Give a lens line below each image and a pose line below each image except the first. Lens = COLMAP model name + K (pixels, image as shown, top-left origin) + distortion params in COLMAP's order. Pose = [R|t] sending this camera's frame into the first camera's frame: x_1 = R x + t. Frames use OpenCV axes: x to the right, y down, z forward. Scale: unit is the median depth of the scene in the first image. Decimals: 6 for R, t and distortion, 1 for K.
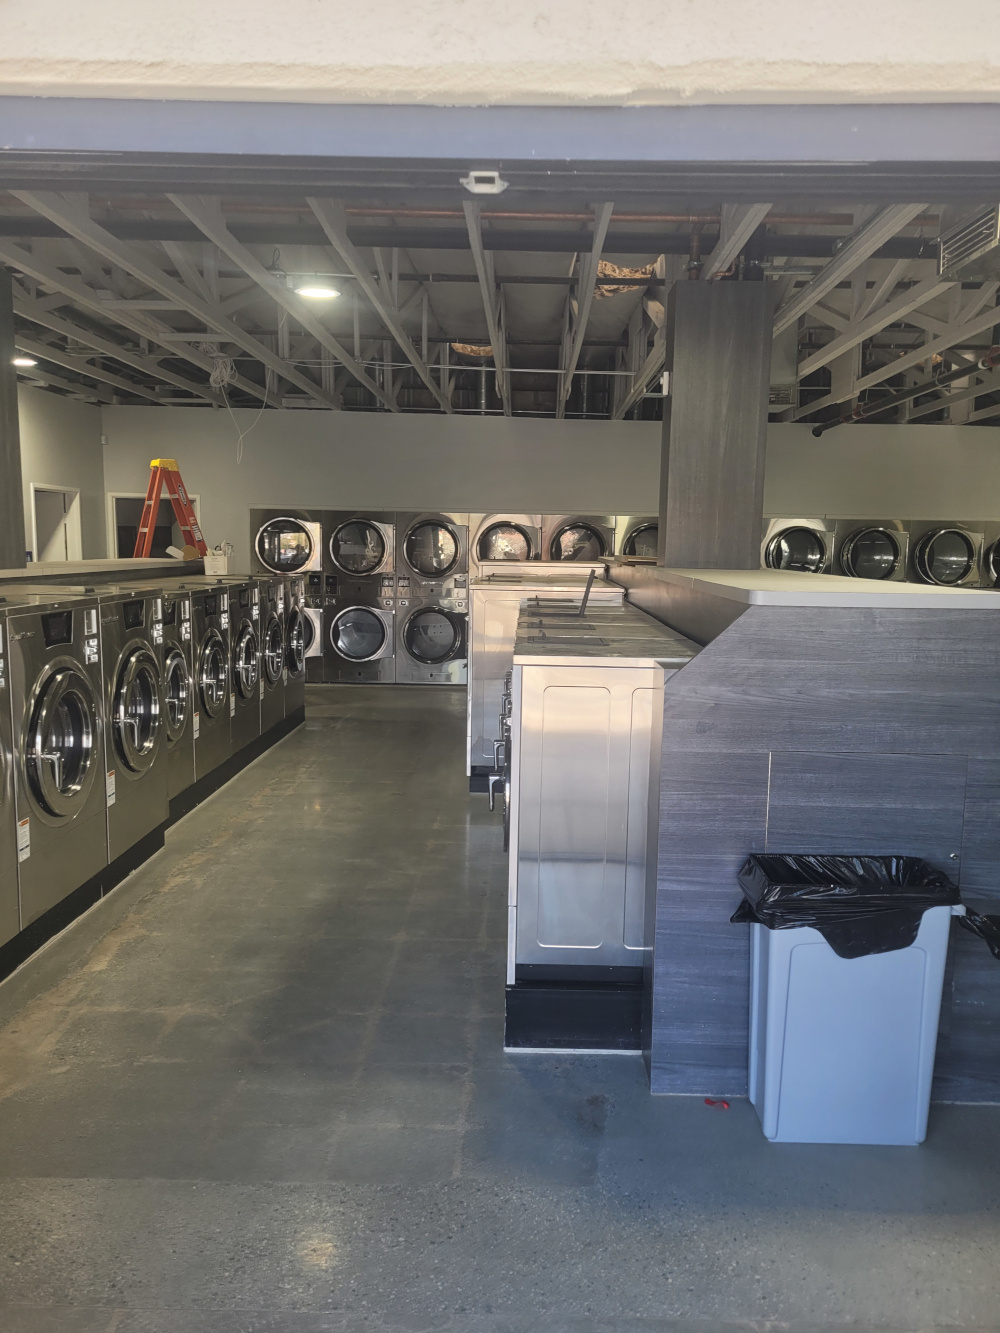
lens RADIAL K [[1001.2, 0, 532.4], [0, 1001.2, 664.6], [0, 0, 1]] dist [0.055075, -0.005534]
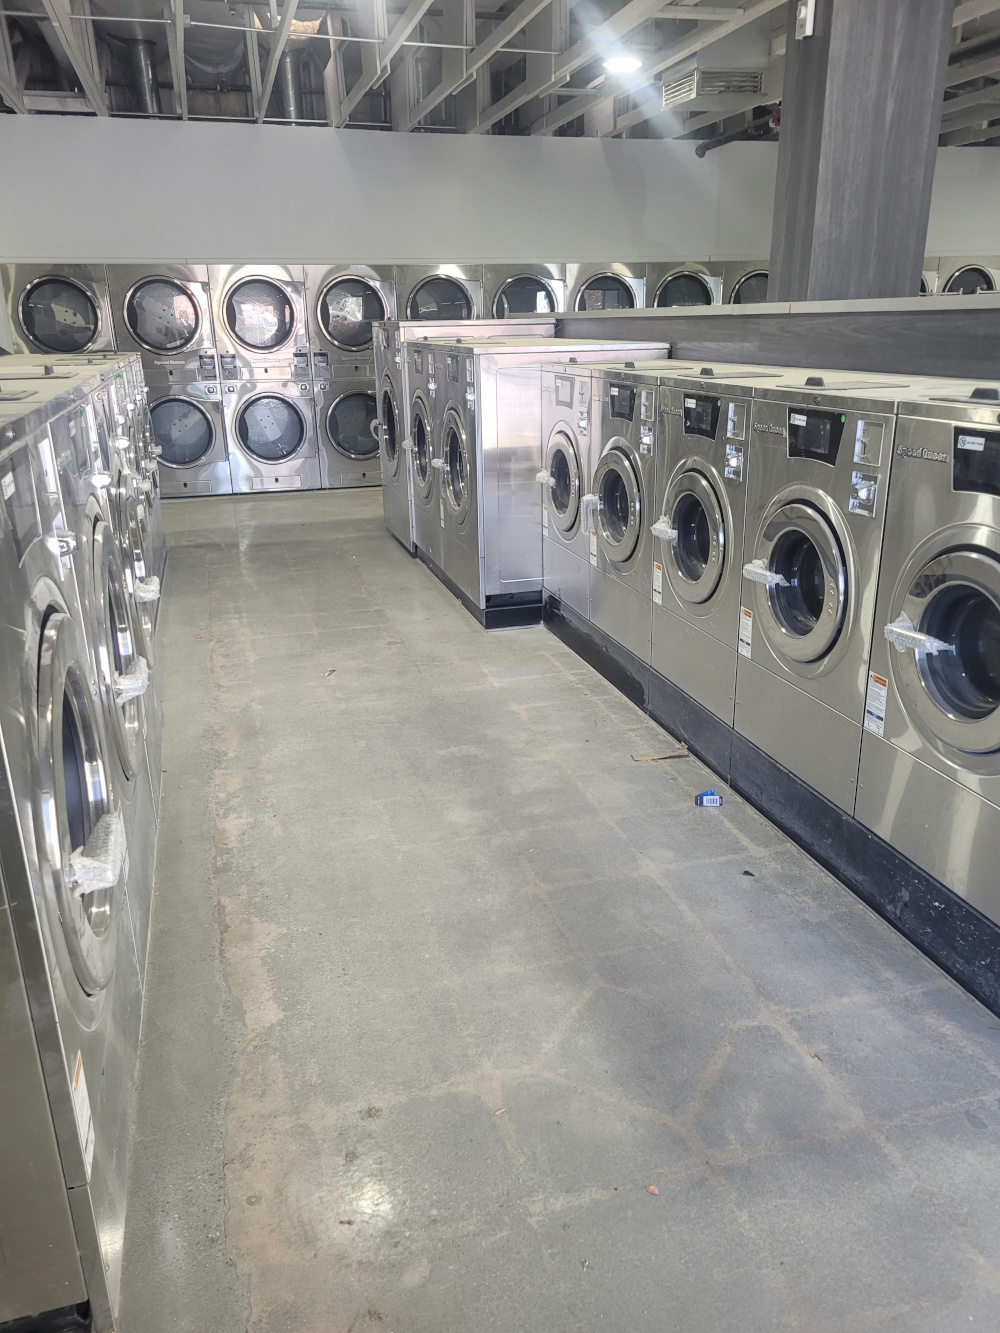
lens RADIAL K [[1004.9, 0, 500.0], [0, 1004.9, 666.5], [0, 0, 1]] dist [0.043201, -0.007947]
pose [[0.963084, -0.125219, 0.238306, -0.225785], [0.072273, 0.973002, 0.219187, -0.012959], [-0.259319, -0.193872, 0.946133, 0.240535]]
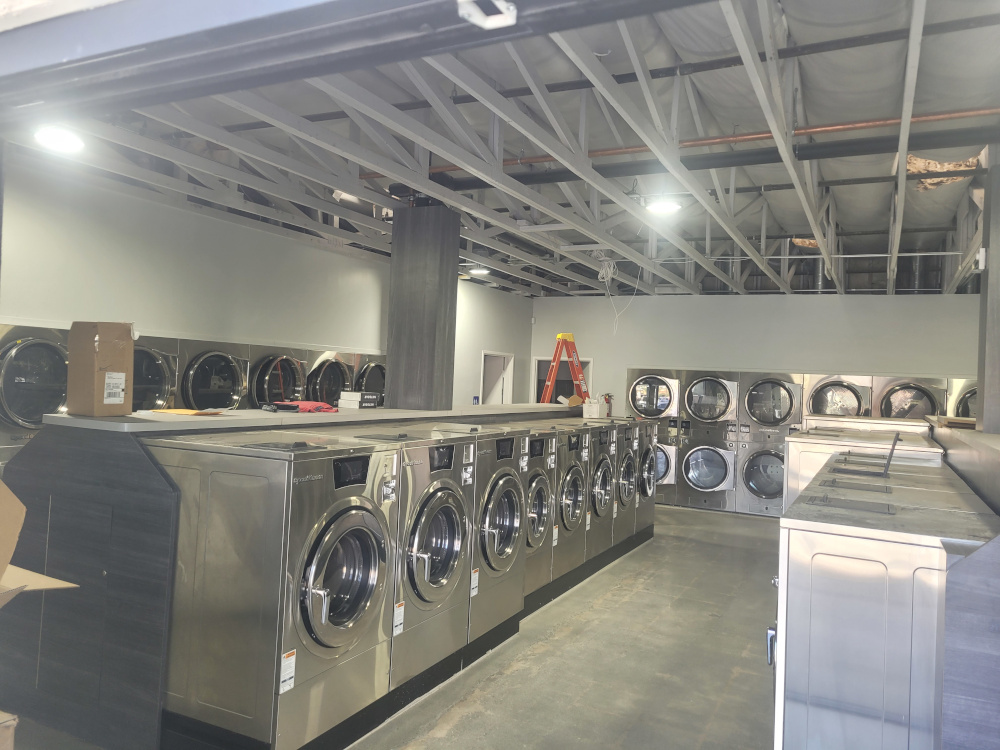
lens RADIAL K [[751.1, 0, 514.2], [0, 751.1, 359.6], [0, 0, 1]] dist [0.055075, -0.005534]
pose [[0.899055, 0.007432, -0.437772, 0.033996], [-0.078499, 0.986391, -0.144467, -0.015977], [0.430741, 0.164248, 0.887403, 0.072229]]
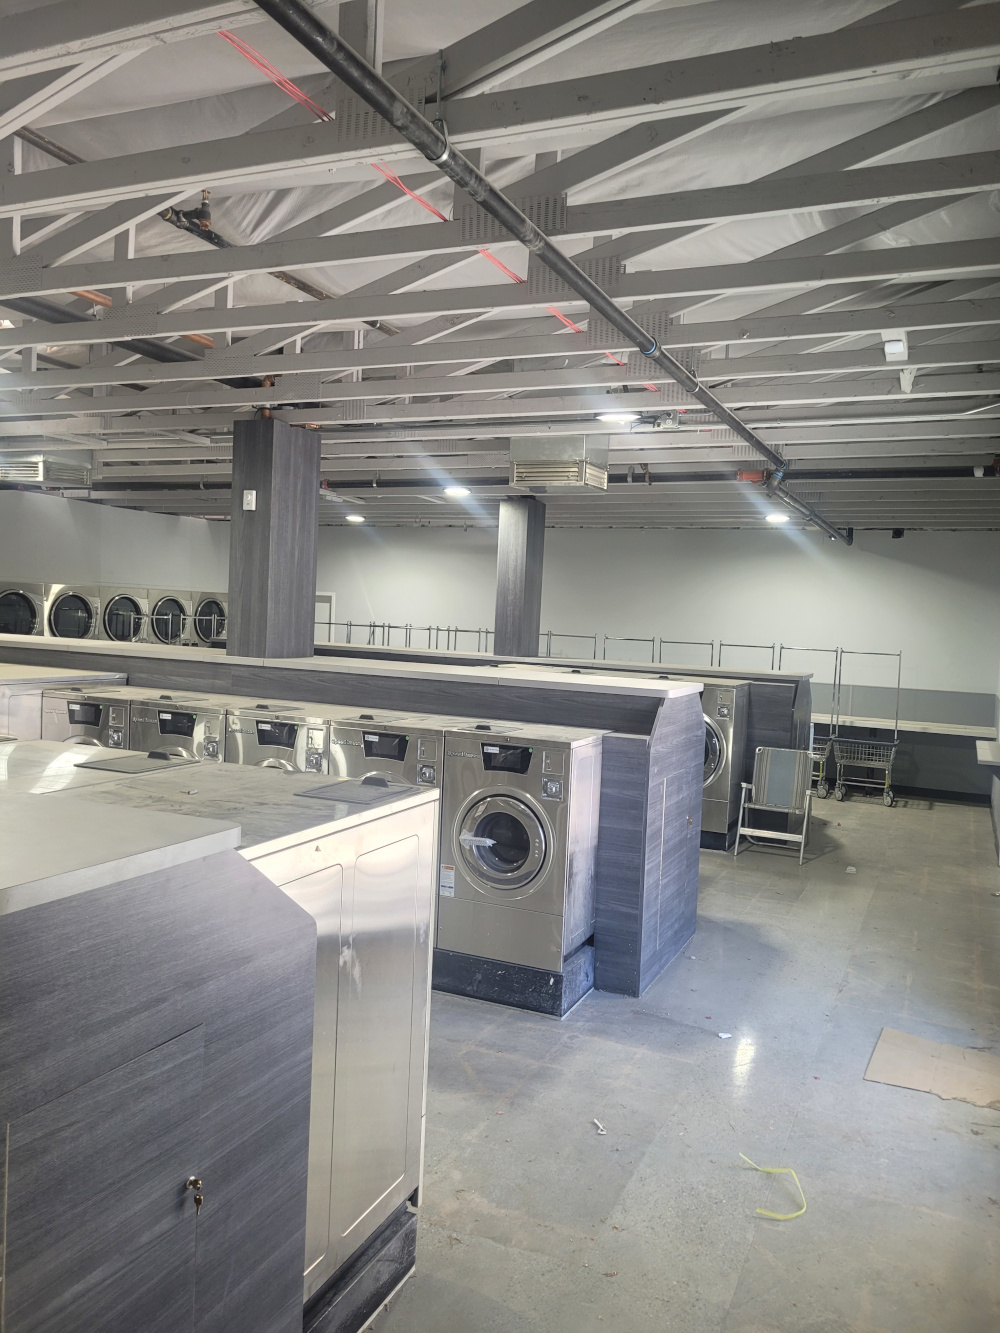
lens RADIAL K [[932.2, 0, 500.0], [0, 932.2, 666.5], [0, 0, 1]] dist [0.004495, -0.001615]
pose [[0.443785, -0.050251, 0.894723, -0.574696], [0.078843, 0.996744, 0.016875, -0.068797], [-0.892658, 0.063053, 0.446302, 0.213053]]
